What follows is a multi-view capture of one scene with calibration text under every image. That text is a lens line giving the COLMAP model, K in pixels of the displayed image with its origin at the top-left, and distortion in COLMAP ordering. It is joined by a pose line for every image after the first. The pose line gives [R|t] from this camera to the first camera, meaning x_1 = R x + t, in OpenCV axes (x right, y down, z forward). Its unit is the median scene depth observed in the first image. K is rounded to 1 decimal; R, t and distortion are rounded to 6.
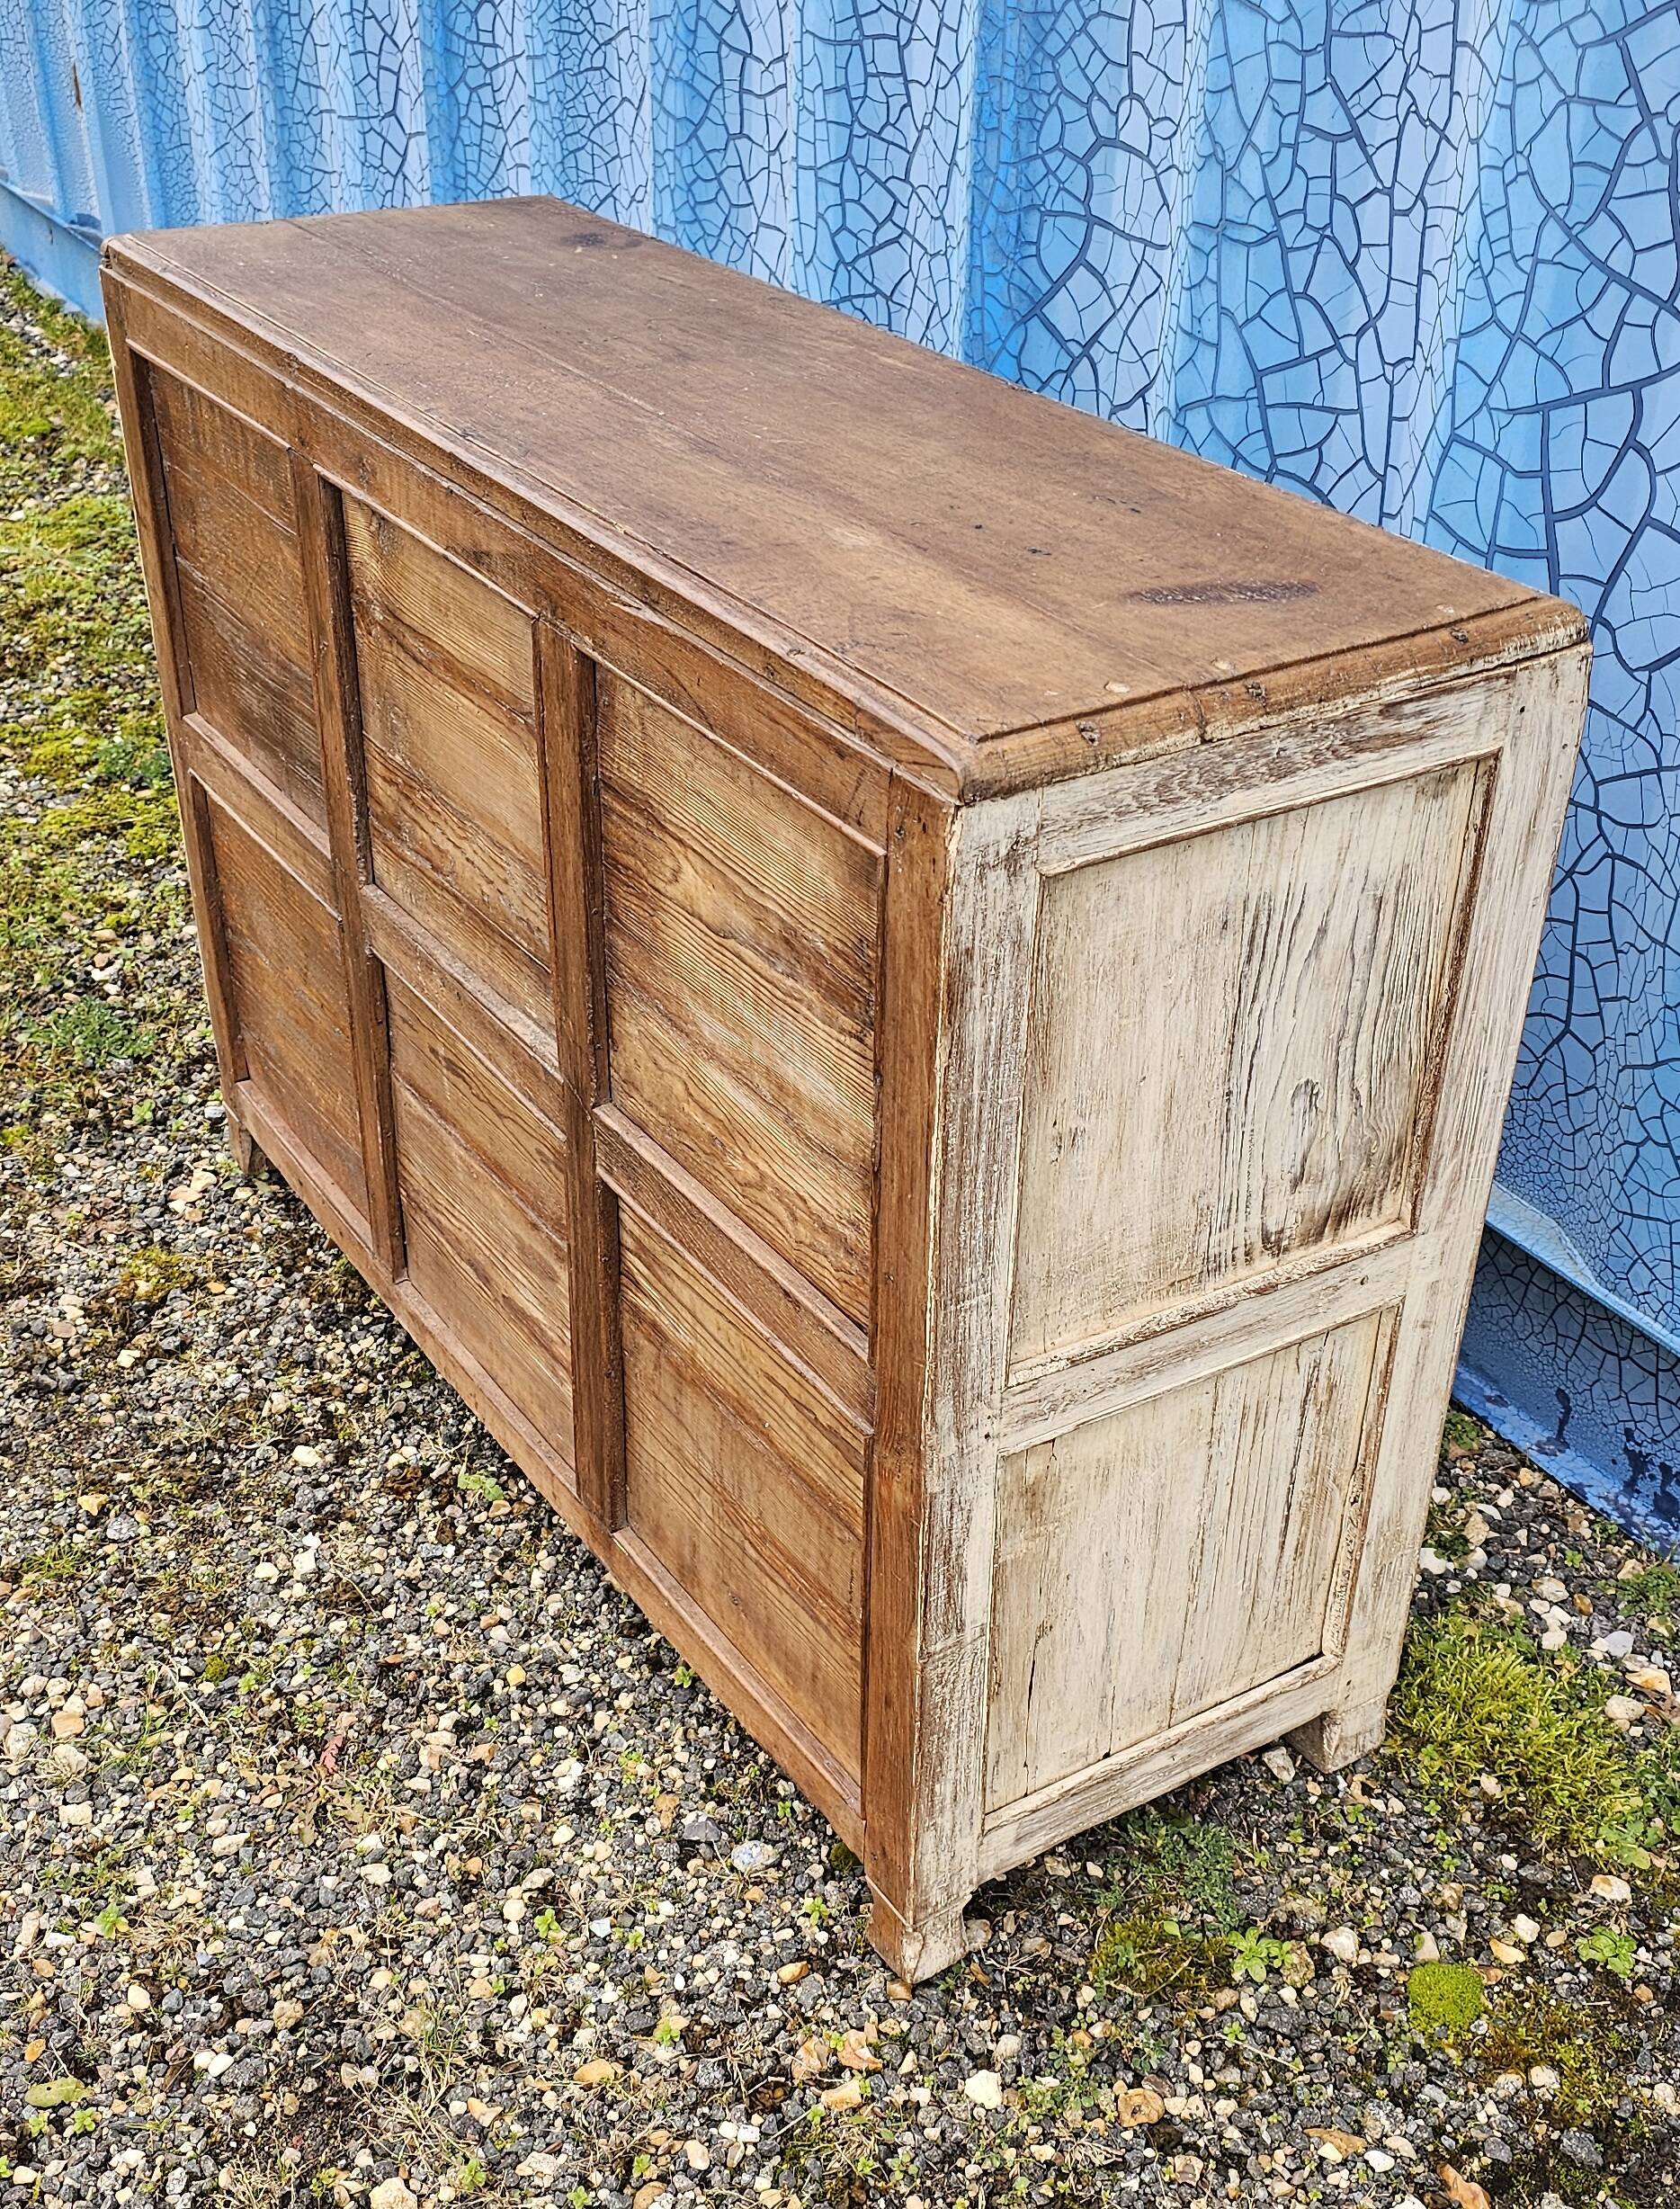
lens RADIAL K [[2413.2, 0, 844.7], [0, 2413.2, 1218.9], [0, 0, 1]] dist [0.046581, 0.000000]
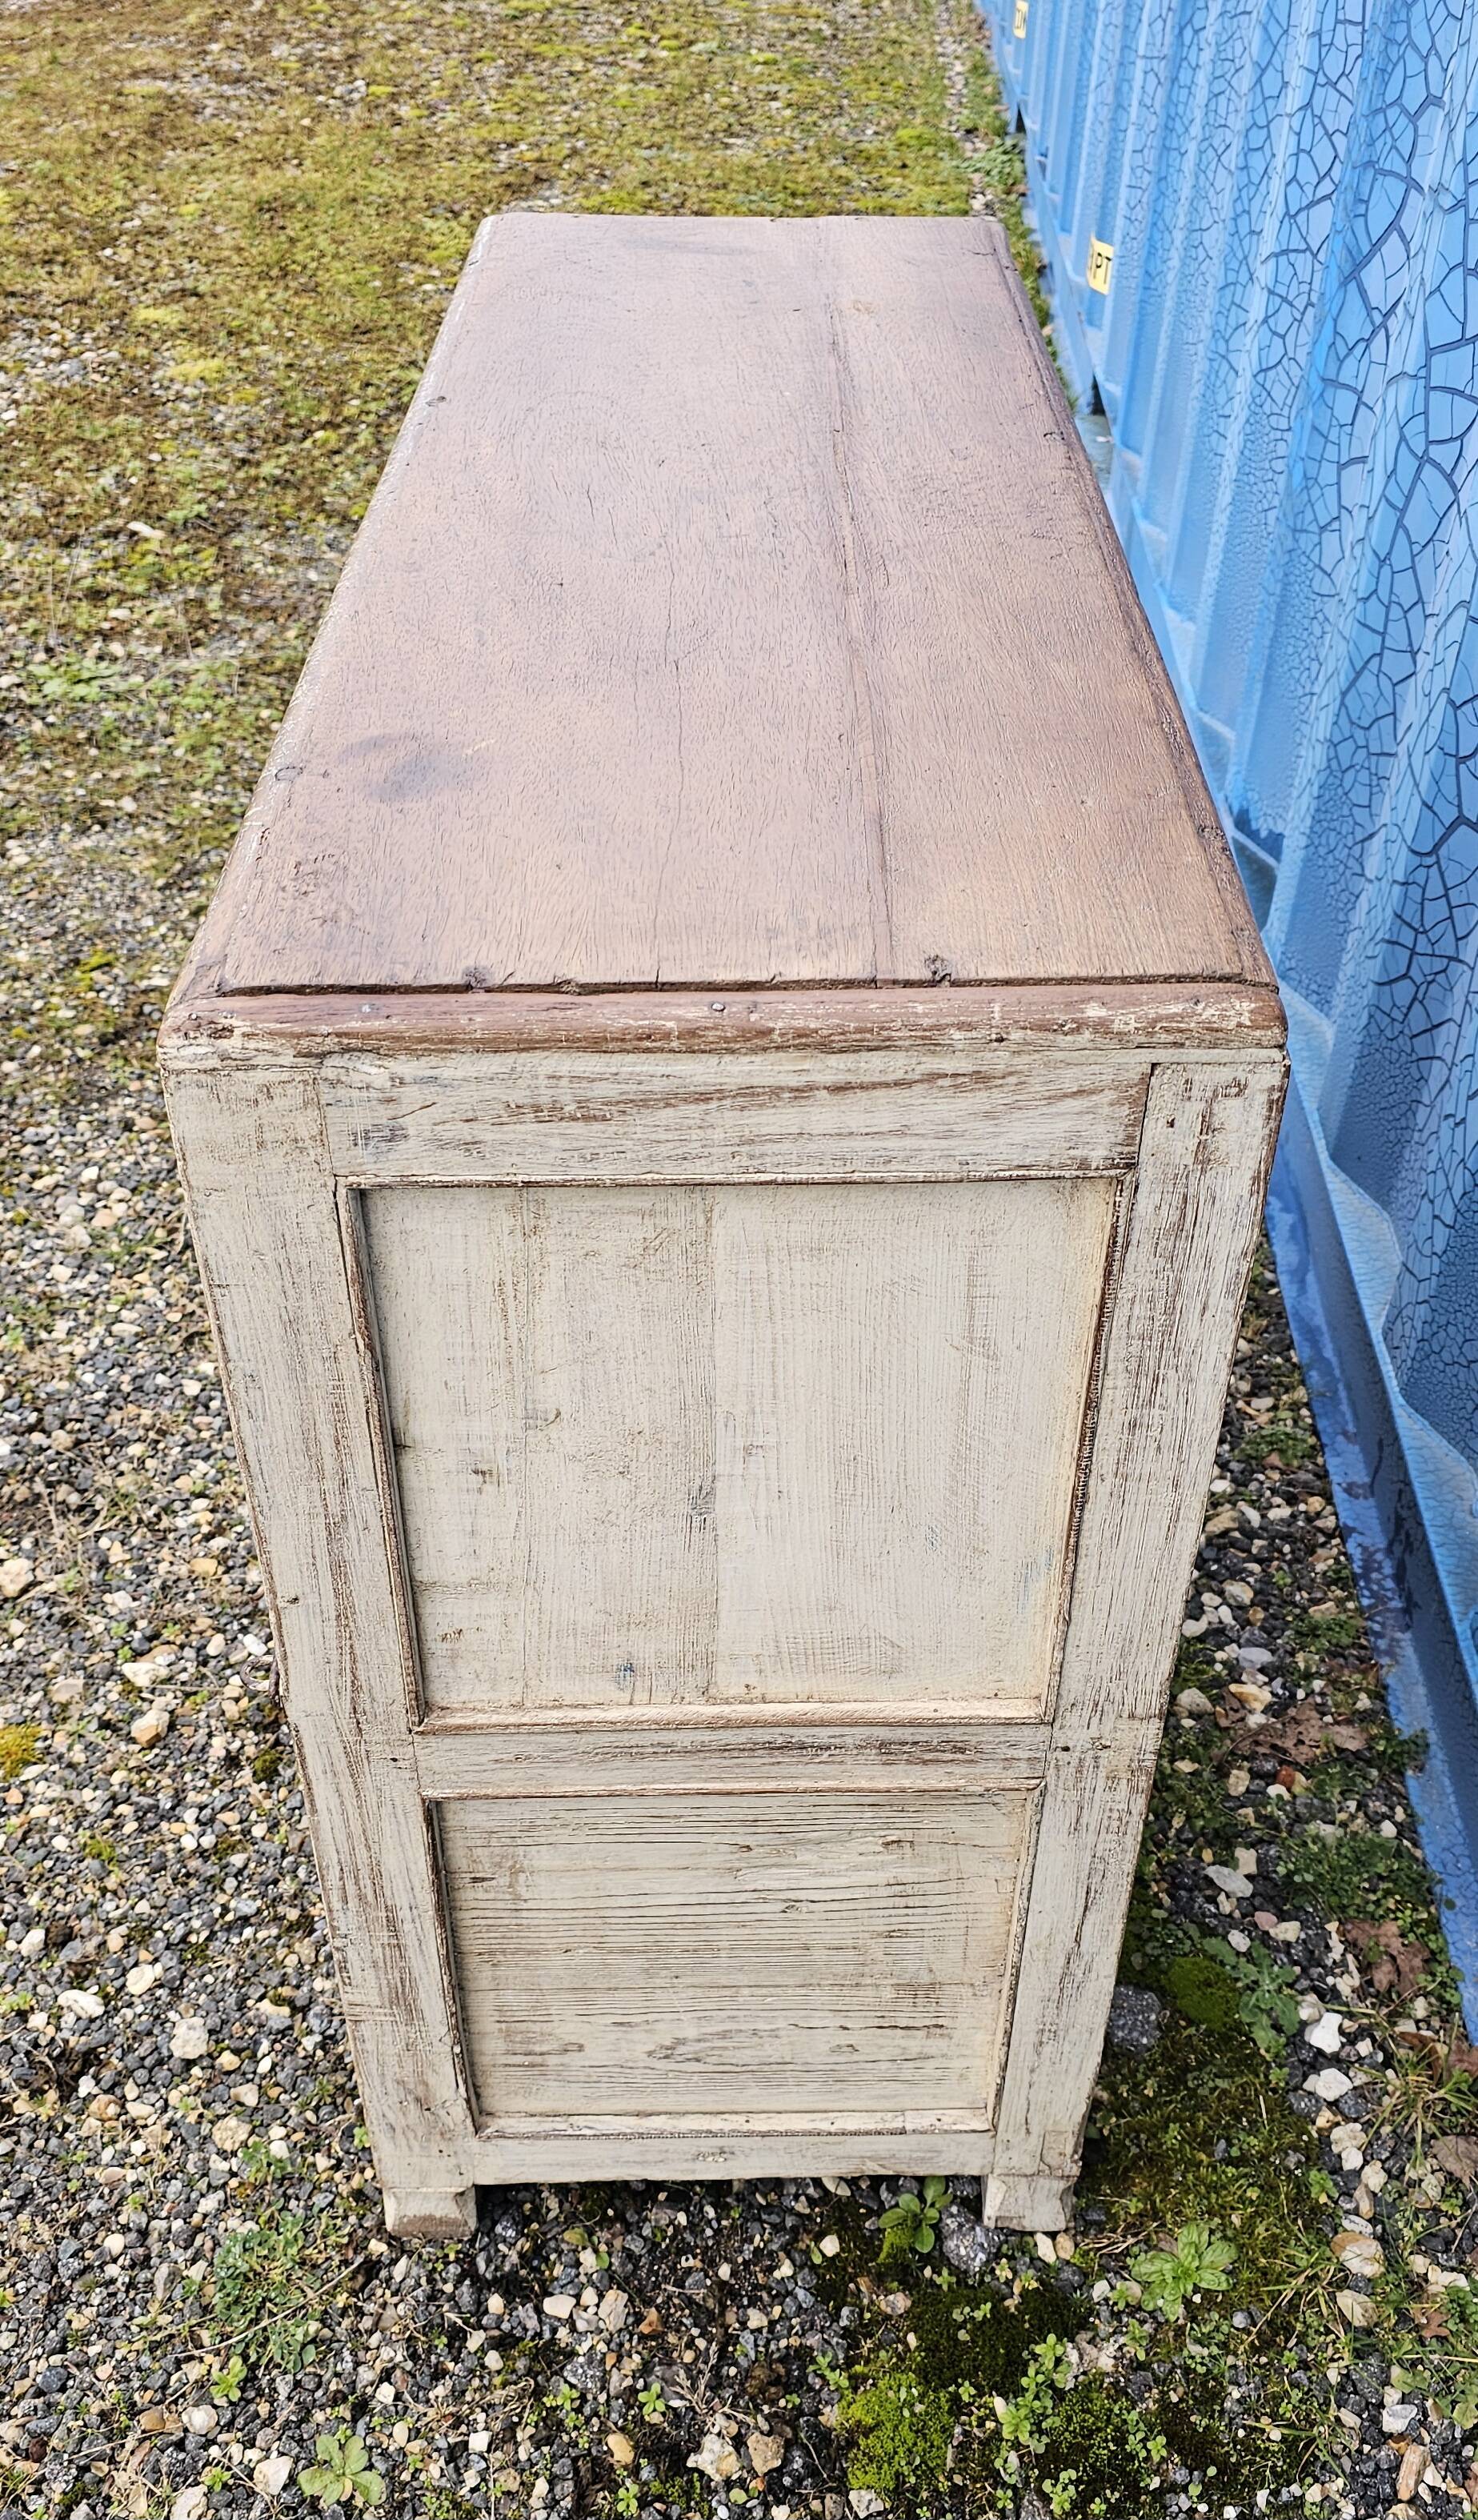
lens RADIAL K [[2154.1, 0, 760.2], [0, 2154.1, 1401.9], [0, 0, 1]] dist [0.052019, -0.044733]
pose [[0.838364, 0.363253, -0.406439, 0.492581], [-0.318742, 0.931531, 0.175080, -0.021296], [0.442209, -0.017231, 0.896746, 0.086877]]
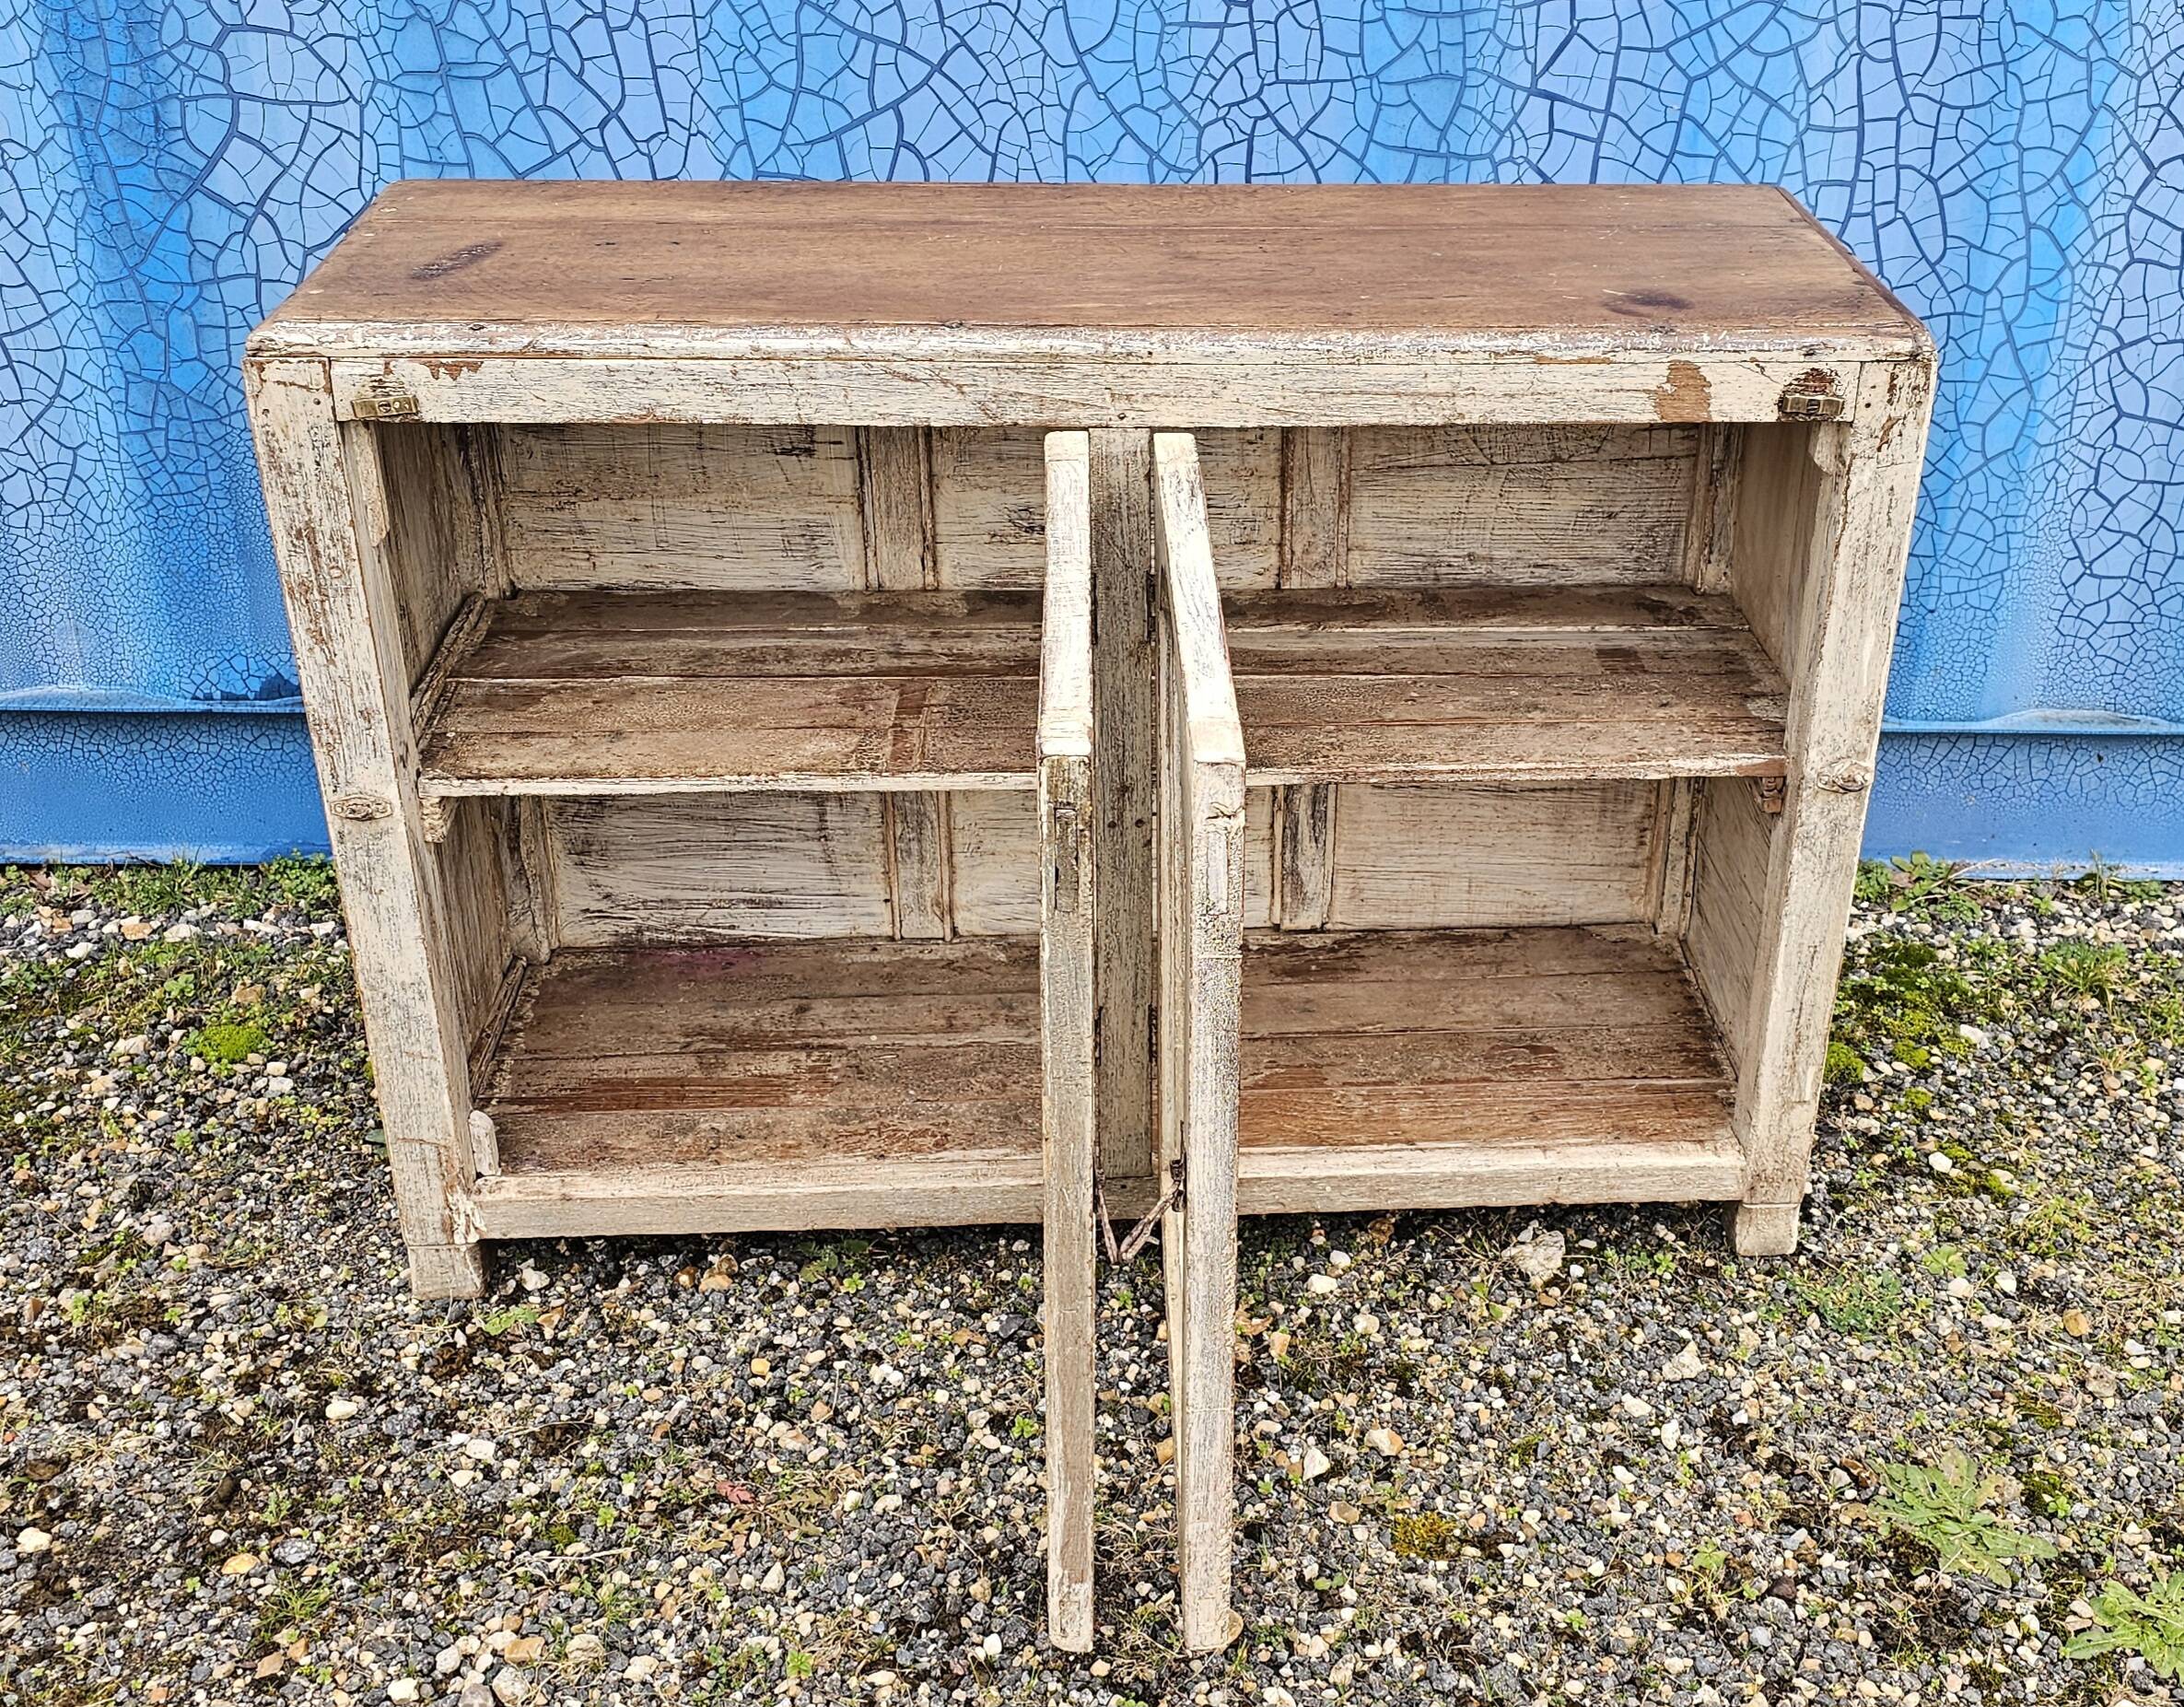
lens RADIAL K [[2466.1, 0, 1289.4], [0, 2466.1, 805.4], [0, 0, 1]] dist [0.056792, 0.000000]
pose [[0.479422, -0.407705, 0.777130, -0.798938], [0.475567, 0.864935, 0.160386, -0.099905], [-0.737557, 0.292685, 0.608560, 0.055863]]
